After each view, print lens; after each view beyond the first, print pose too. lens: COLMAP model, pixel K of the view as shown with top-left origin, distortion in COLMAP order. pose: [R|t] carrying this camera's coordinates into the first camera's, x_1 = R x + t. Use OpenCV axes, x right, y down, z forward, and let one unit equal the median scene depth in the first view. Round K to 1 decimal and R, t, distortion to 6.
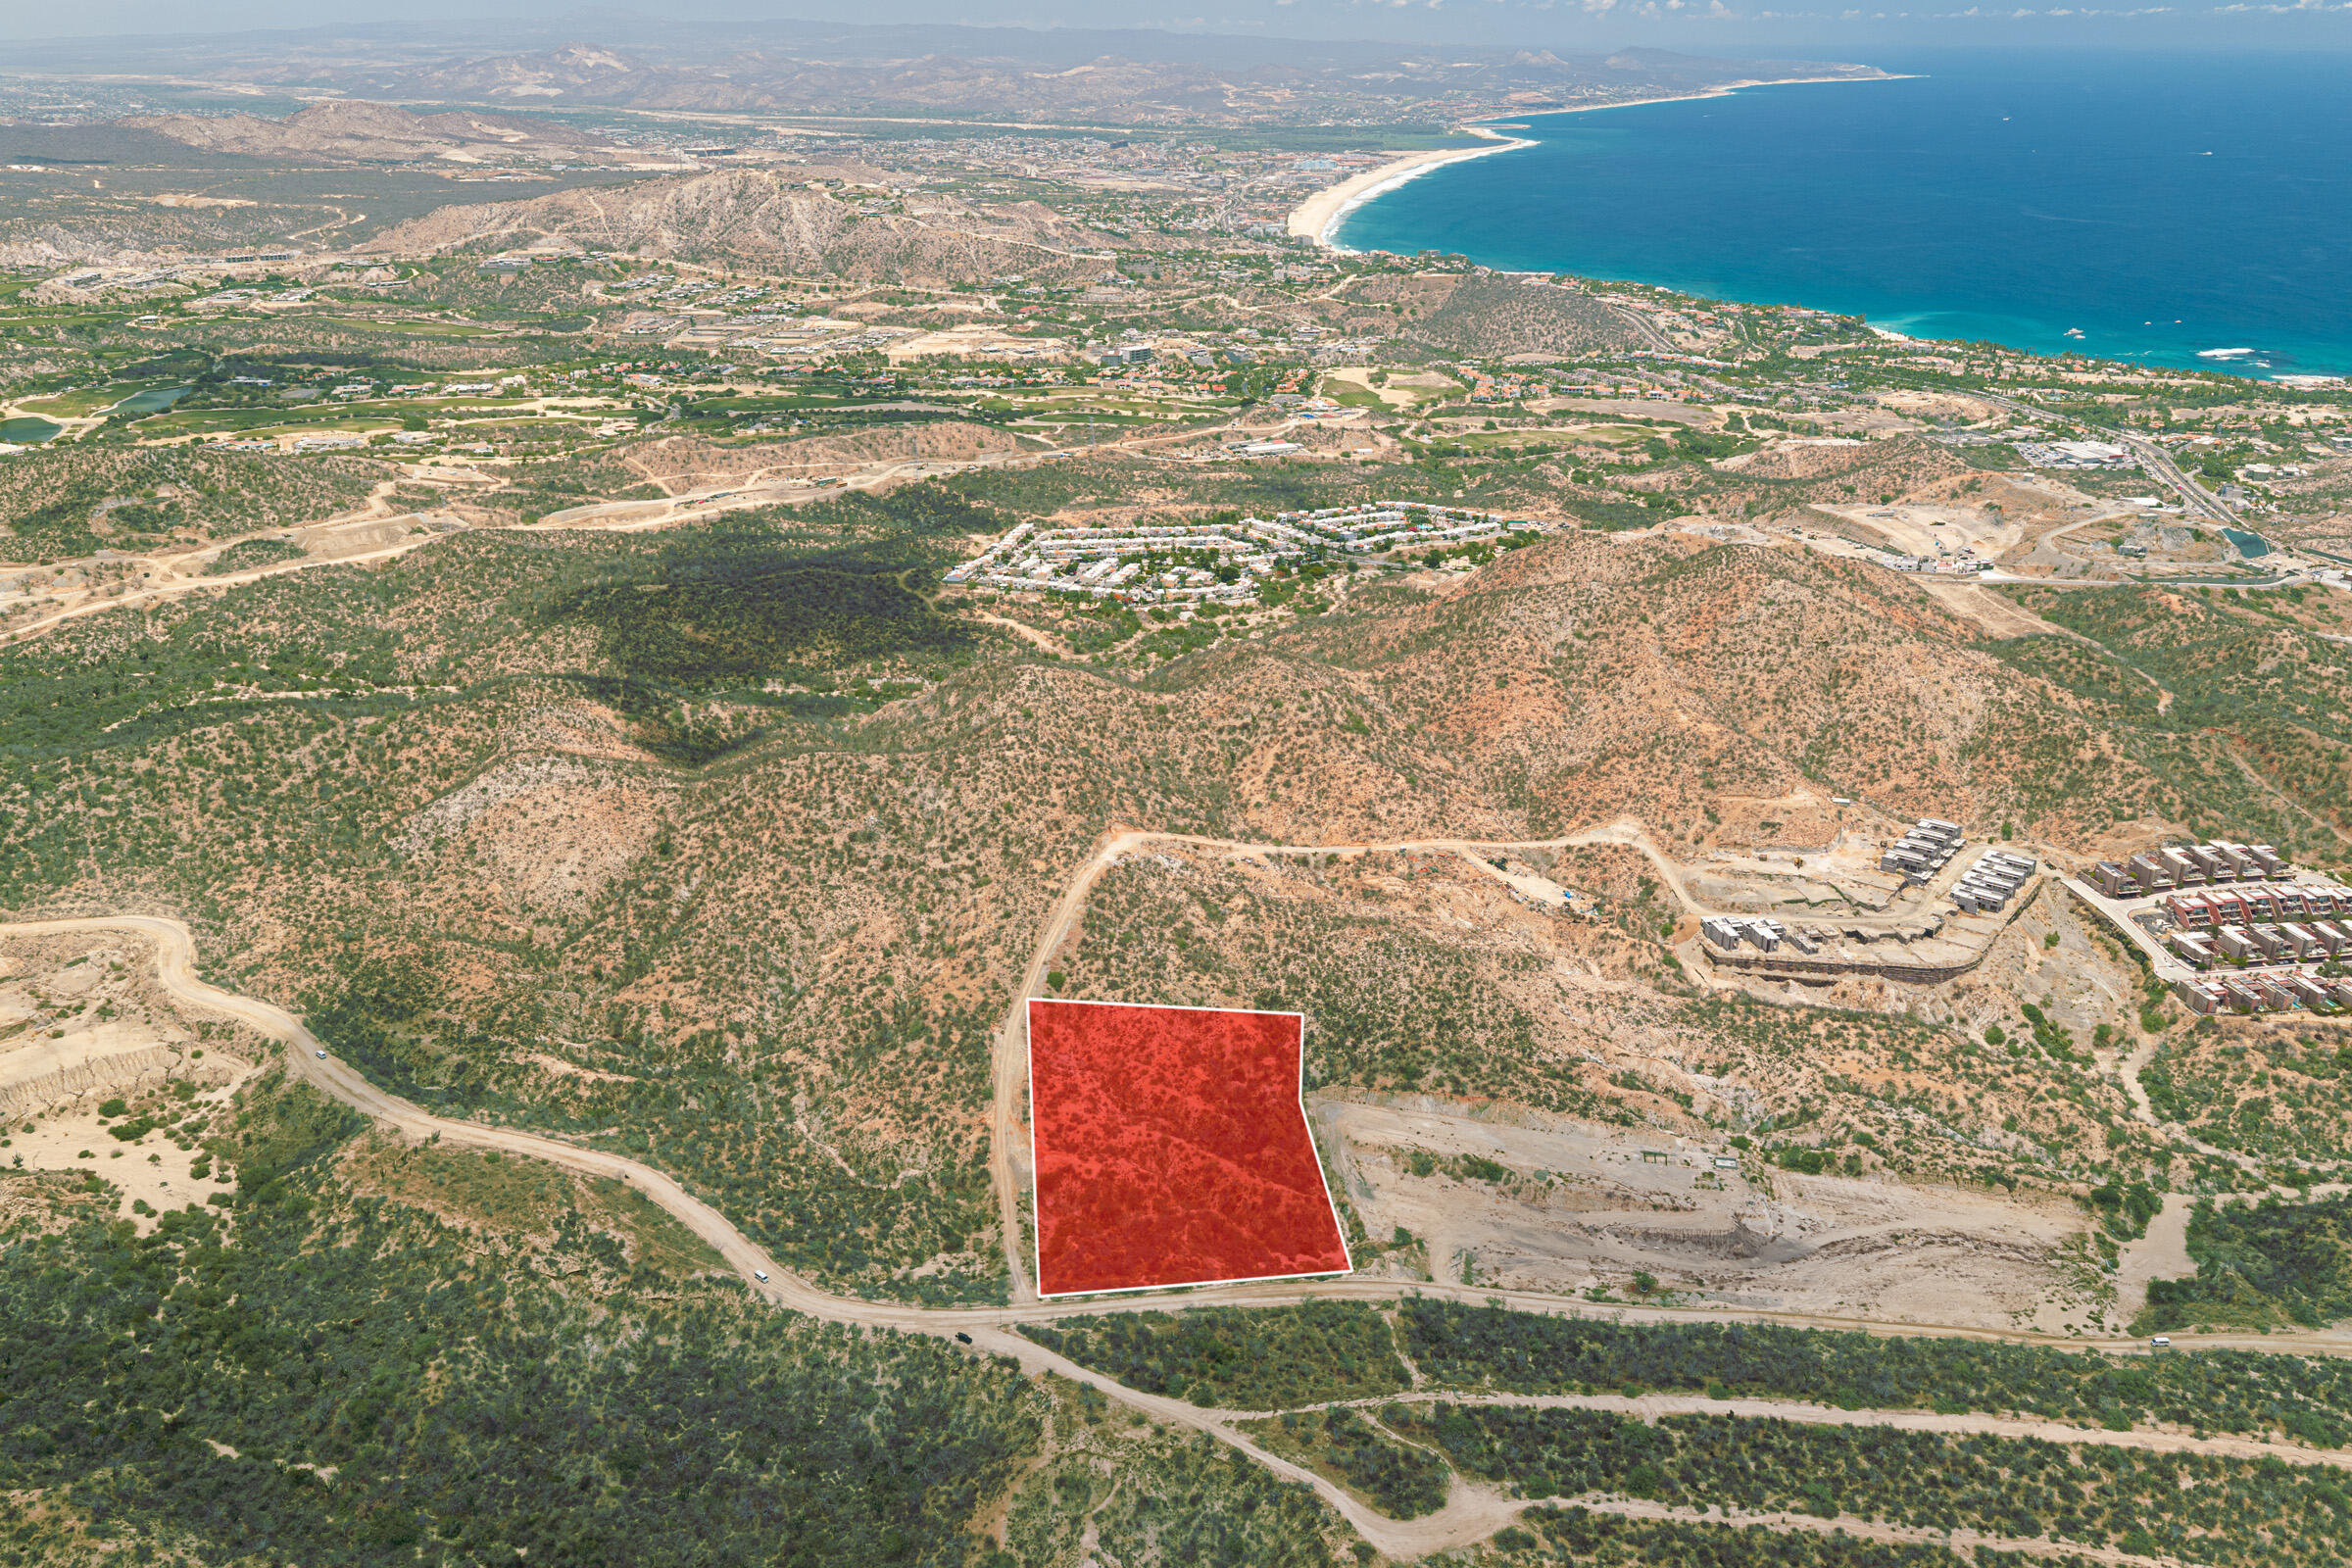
lens RADIAL K [[1942.9, 0, 1183.6], [0, 1942.9, 778.7], [0, 0, 1]] dist [0.029221, -0.053303]
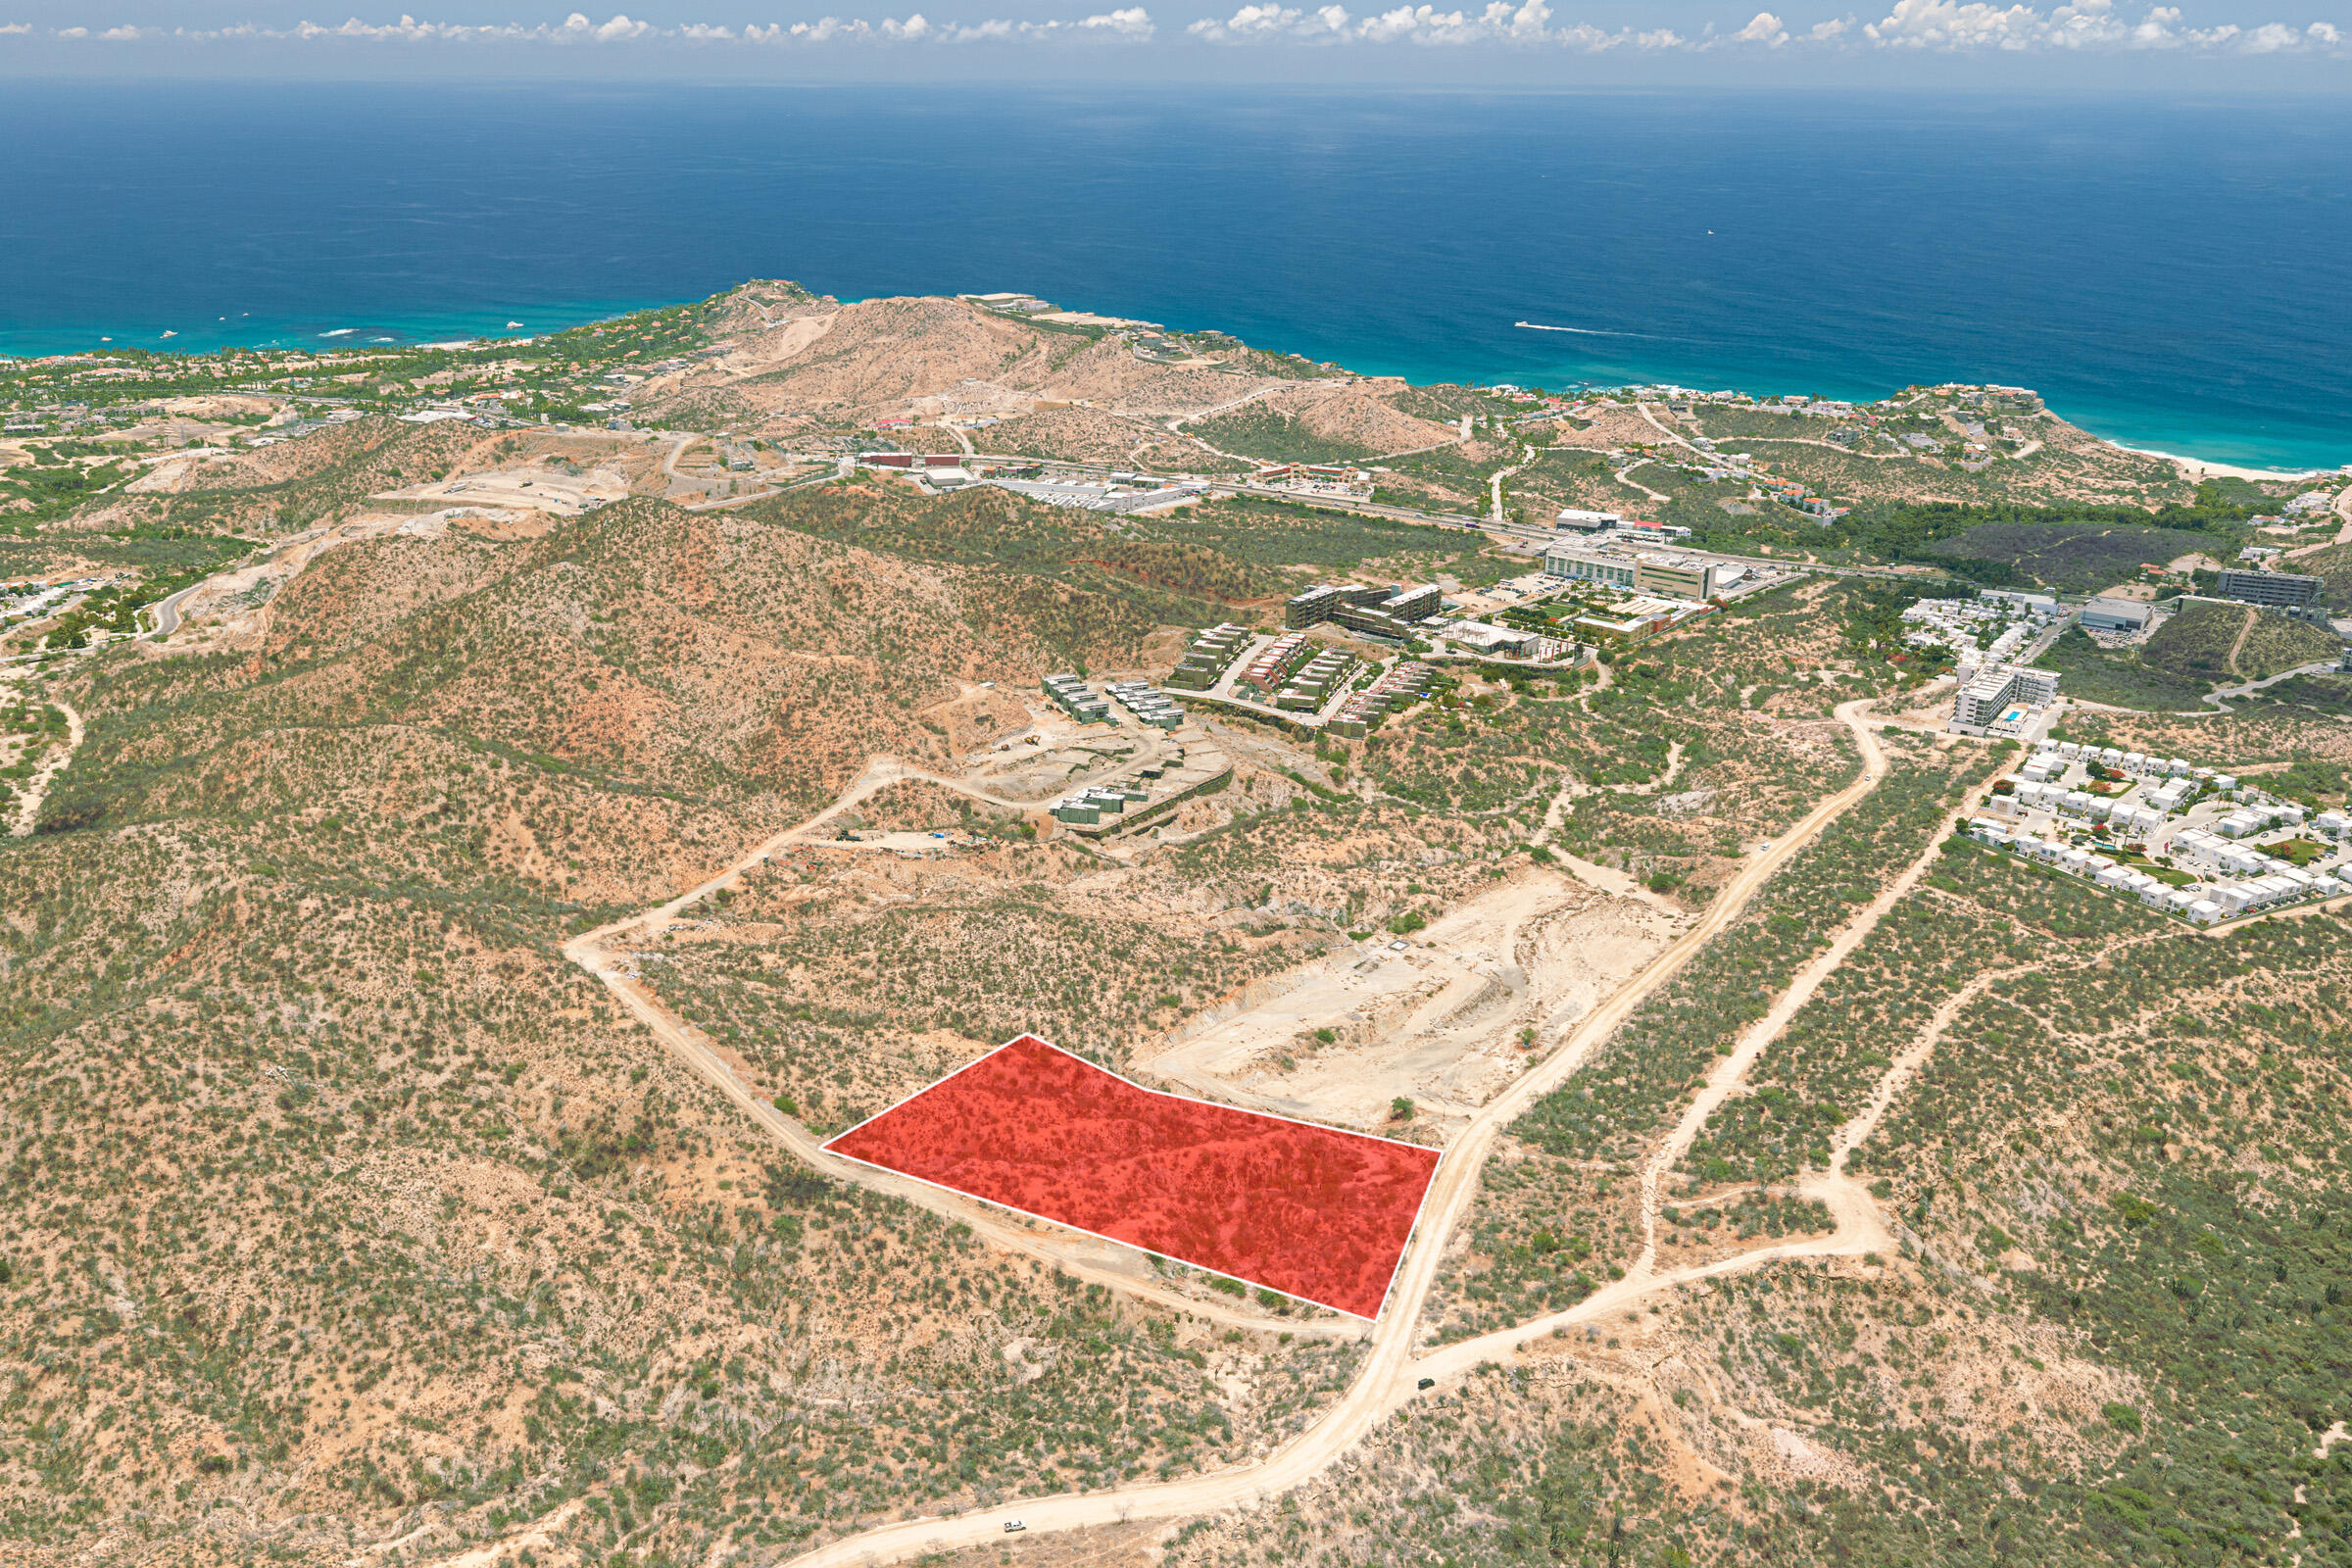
lens RADIAL K [[1946.6, 0, 1180.9], [0, 1946.6, 773.5], [0, 0, 1]] dist [0.018526, -0.026416]
pose [[0.486856, -0.296125, 0.821755, -0.623730], [0.309360, 0.938257, 0.154824, -0.095211], [-0.816865, 0.178841, 0.548405, 0.472909]]
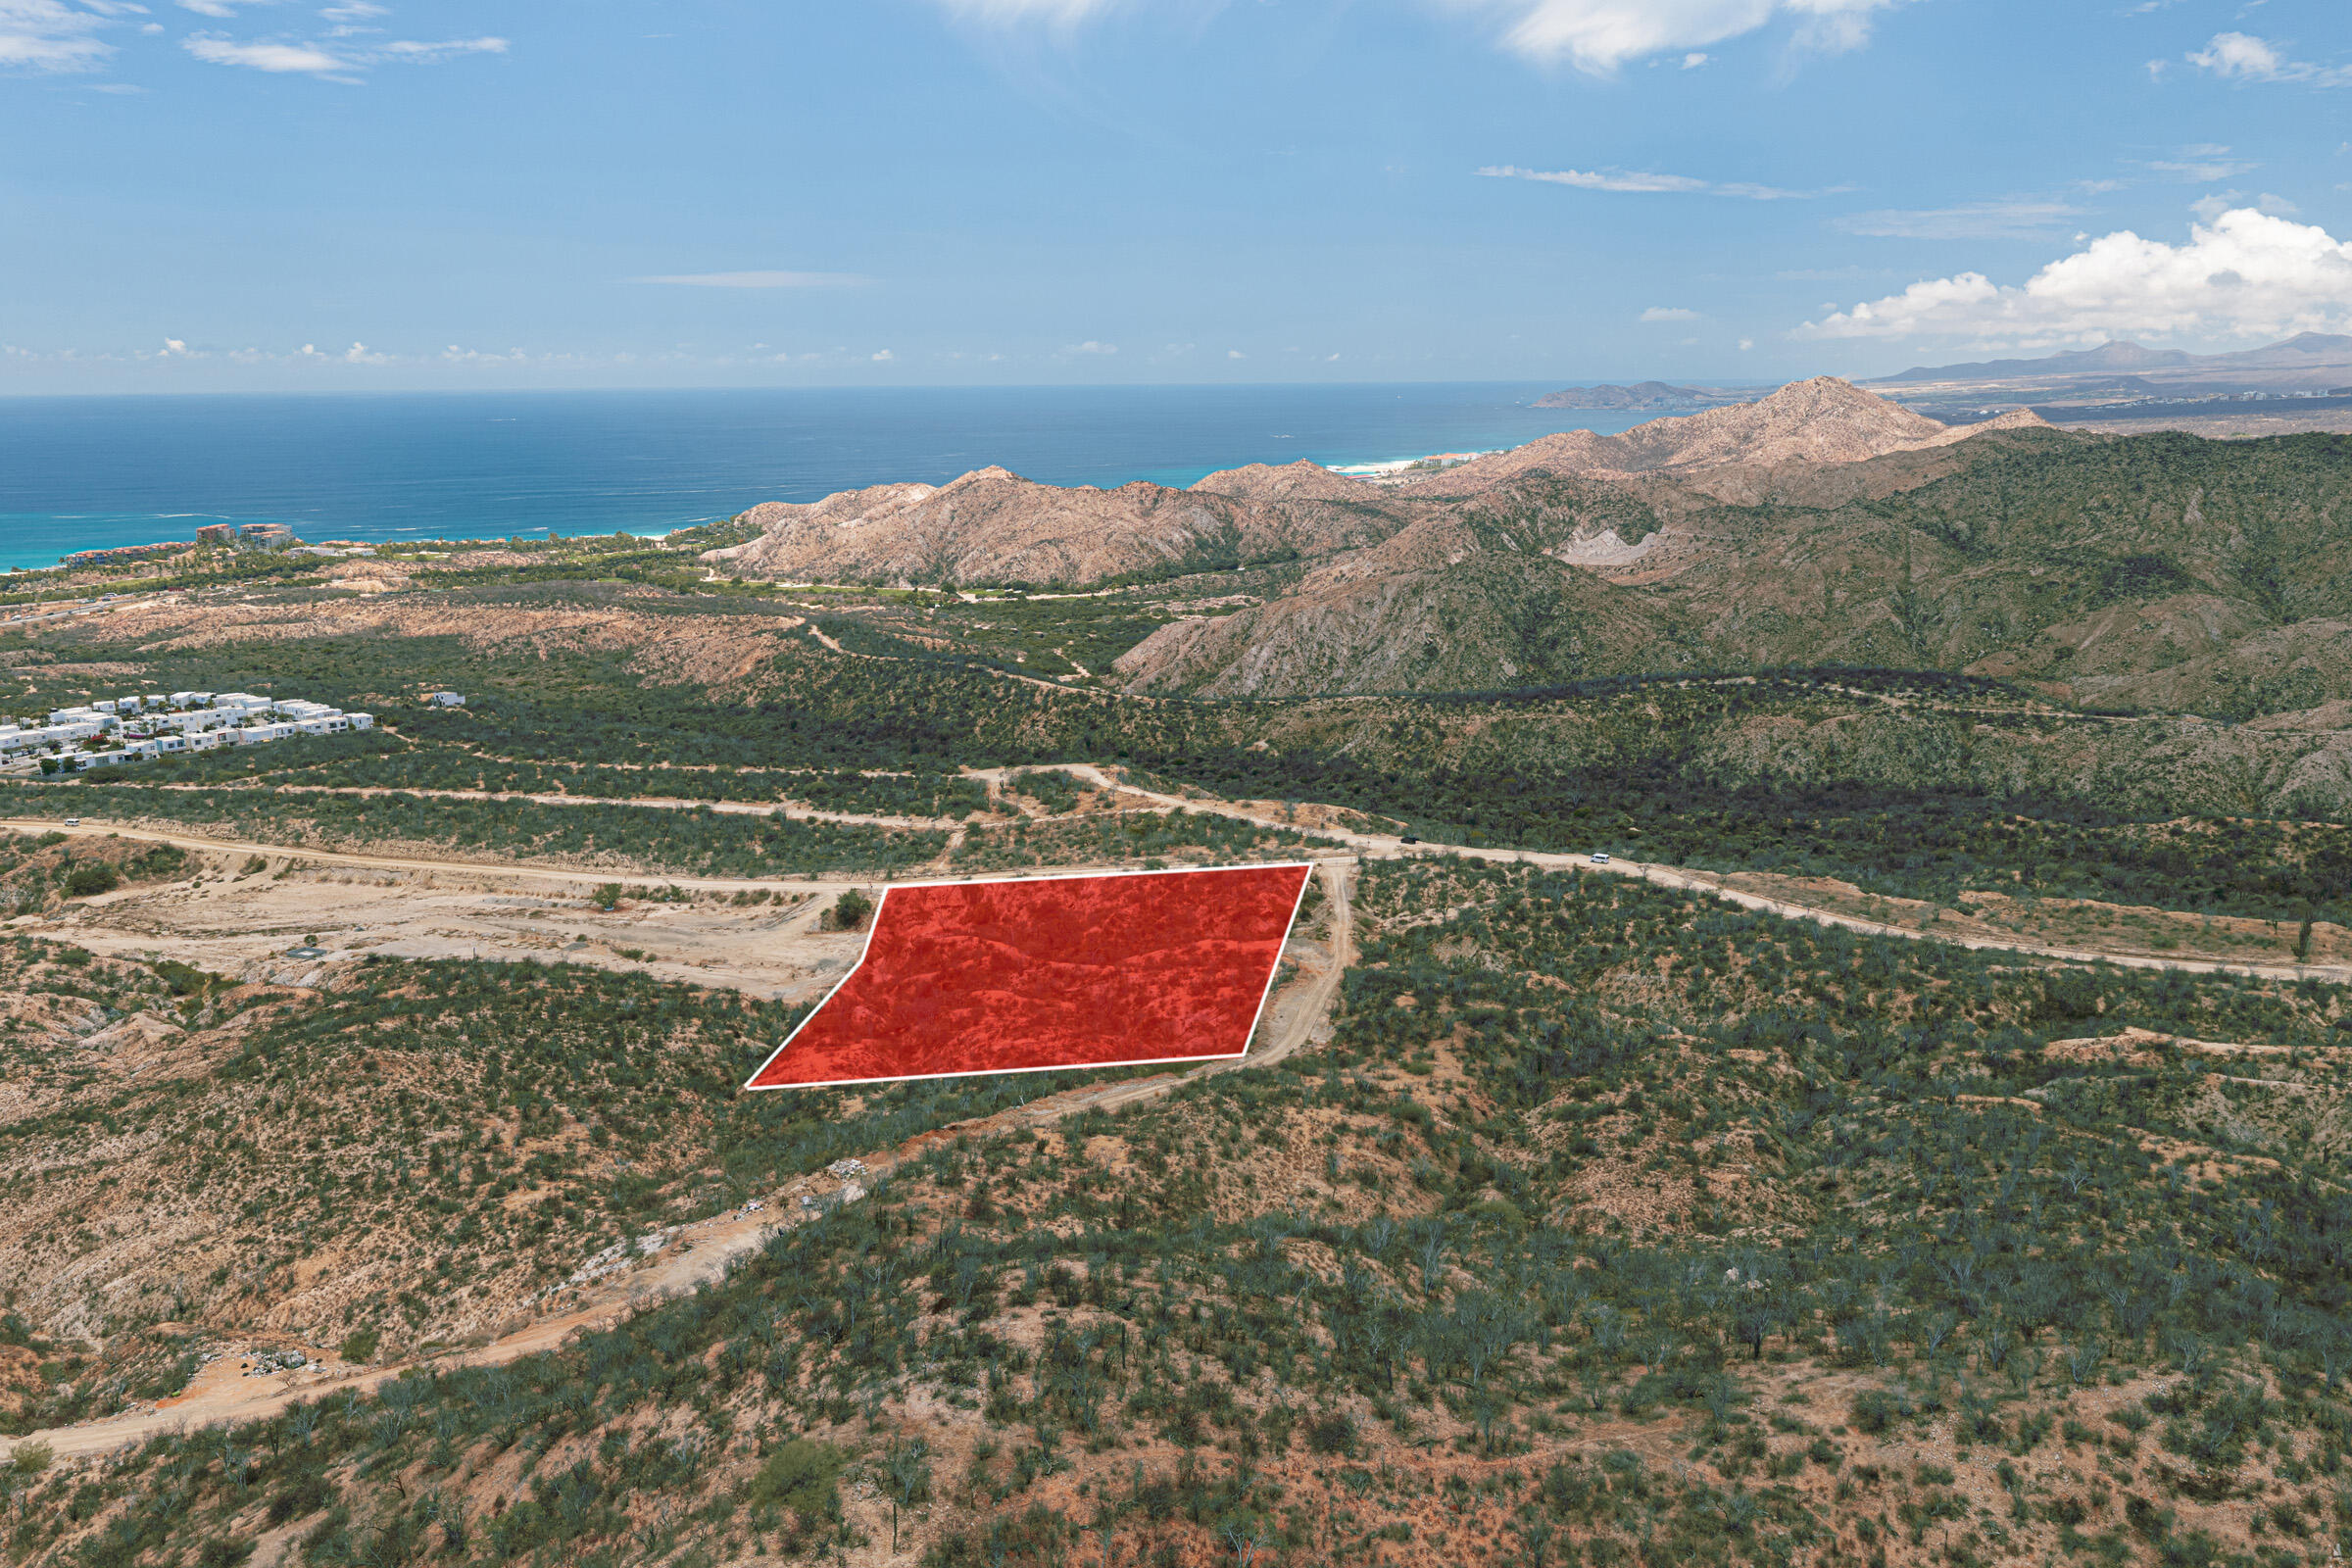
lens RADIAL K [[1942.9, 0, 1183.6], [0, 1942.9, 778.7], [0, 0, 1]] dist [0.029221, -0.053303]
pose [[-0.971475, -0.039592, 0.233814, -0.180047], [0.095079, 0.838218, 0.536984, -0.192754], [-0.217247, 0.543897, -0.810543, 1.418004]]
